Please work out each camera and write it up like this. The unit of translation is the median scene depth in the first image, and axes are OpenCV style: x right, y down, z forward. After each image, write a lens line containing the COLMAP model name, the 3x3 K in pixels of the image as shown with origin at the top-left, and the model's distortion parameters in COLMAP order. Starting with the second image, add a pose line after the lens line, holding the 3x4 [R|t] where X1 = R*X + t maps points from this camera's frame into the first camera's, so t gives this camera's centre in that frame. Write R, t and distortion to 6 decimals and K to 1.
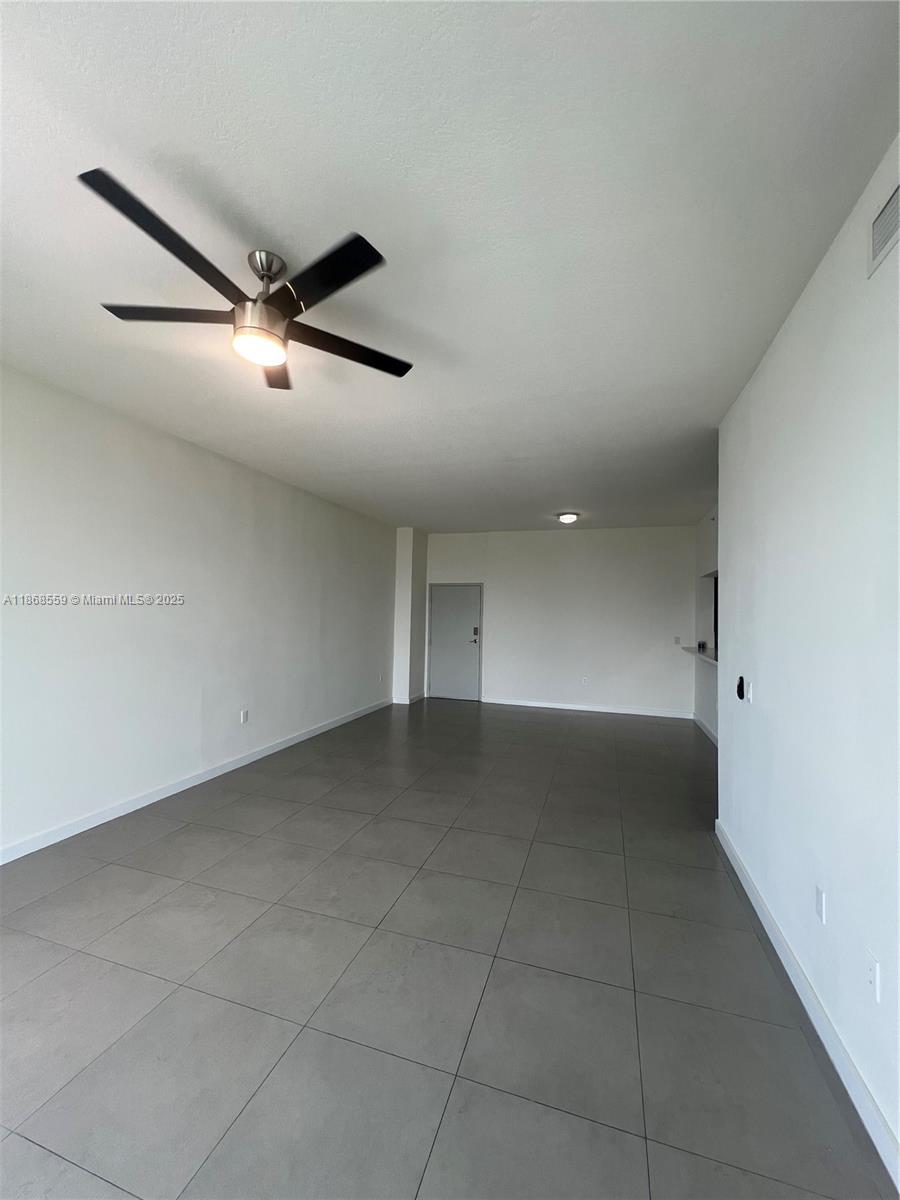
lens RADIAL K [[489.8, 0, 450.0], [0, 489.8, 600.0], [0, 0, 1]] dist [0.000382, -0.000027]
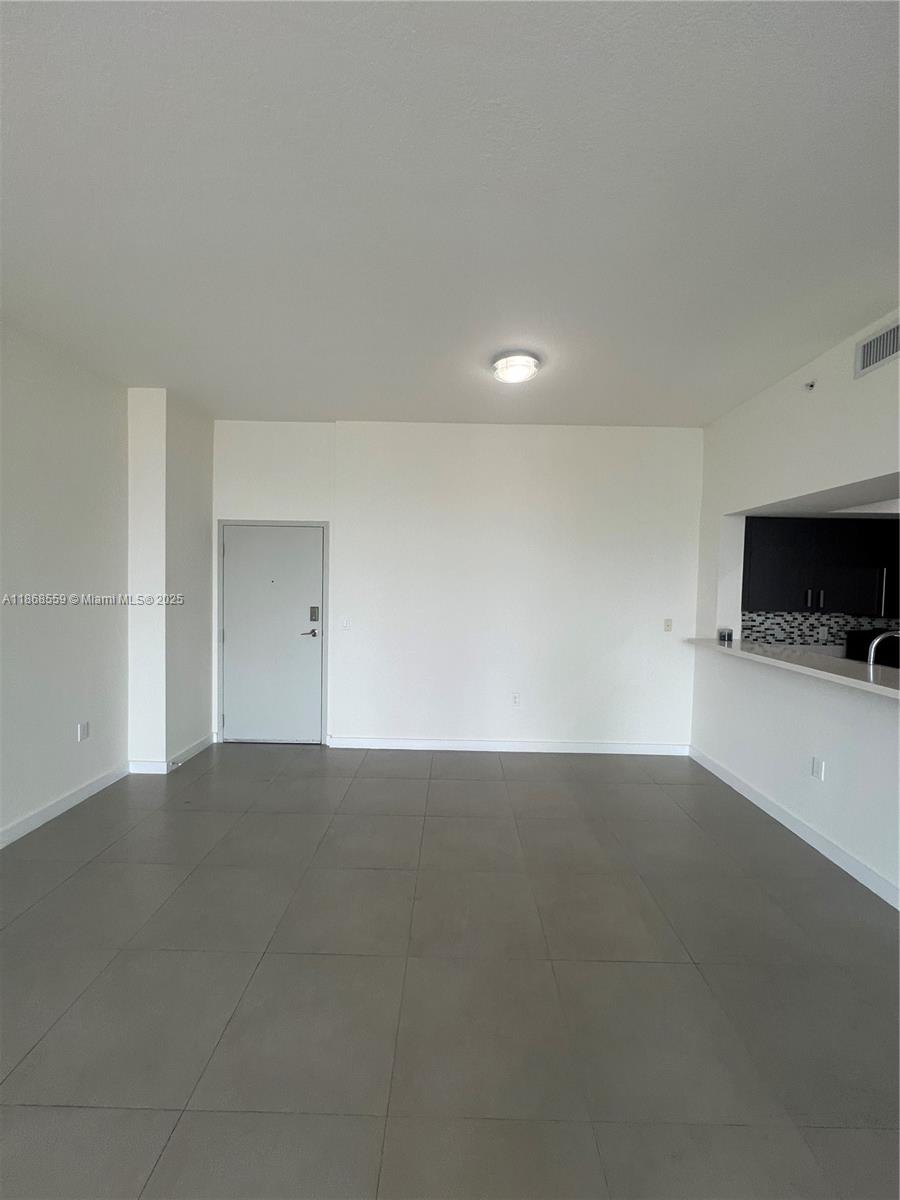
lens RADIAL K [[489.8, 0, 450.0], [0, 489.8, 600.0], [0, 0, 1]] dist [0.000382, -0.000027]
pose [[0.957680, -0.015046, 0.287441, 0.042208], [-0.007245, 0.997056, 0.076330, 0.008157], [-0.287744, -0.075182, 0.954752, 0.466736]]
